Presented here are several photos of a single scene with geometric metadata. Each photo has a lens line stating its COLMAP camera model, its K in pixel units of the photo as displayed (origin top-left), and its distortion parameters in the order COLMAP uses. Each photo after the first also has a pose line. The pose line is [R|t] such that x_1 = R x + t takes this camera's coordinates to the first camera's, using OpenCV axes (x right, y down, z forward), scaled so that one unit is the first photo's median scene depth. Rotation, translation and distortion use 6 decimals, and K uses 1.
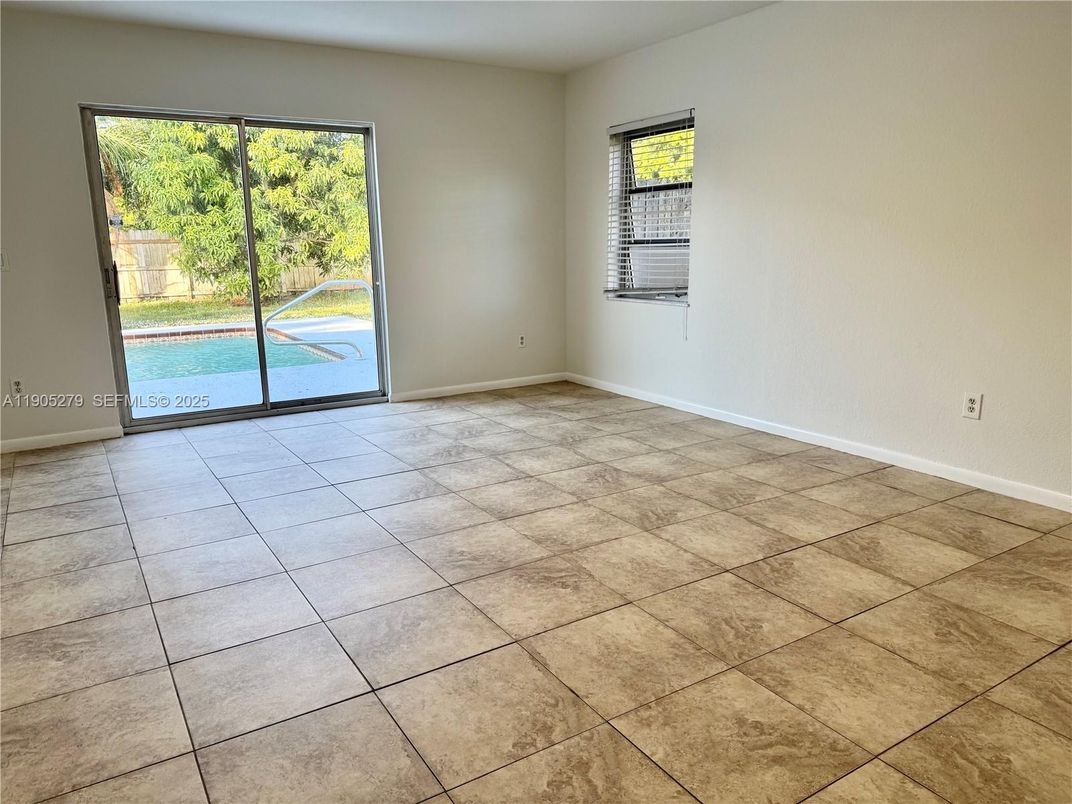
lens RADIAL K [[758.9, 0, 533.6], [0, 758.9, 406.0], [0, 0, 1]] dist [0.011764, -0.023090]
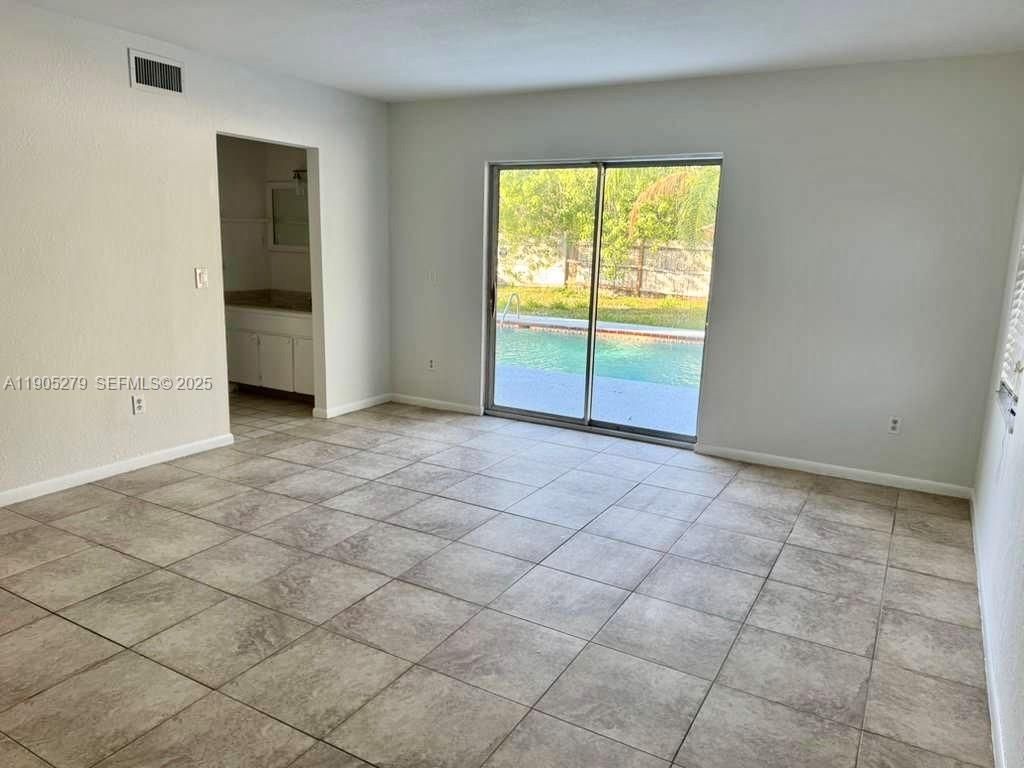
lens RADIAL K [[724.9, 0, 509.4], [0, 724.9, 377.1], [0, 0, 1]] dist [0.011764, -0.023090]
pose [[0.466620, 0.194307, -0.862850, 0.627374], [-0.218808, 0.970605, 0.100244, -0.184680], [0.856965, 0.142023, 0.495419, 0.495896]]
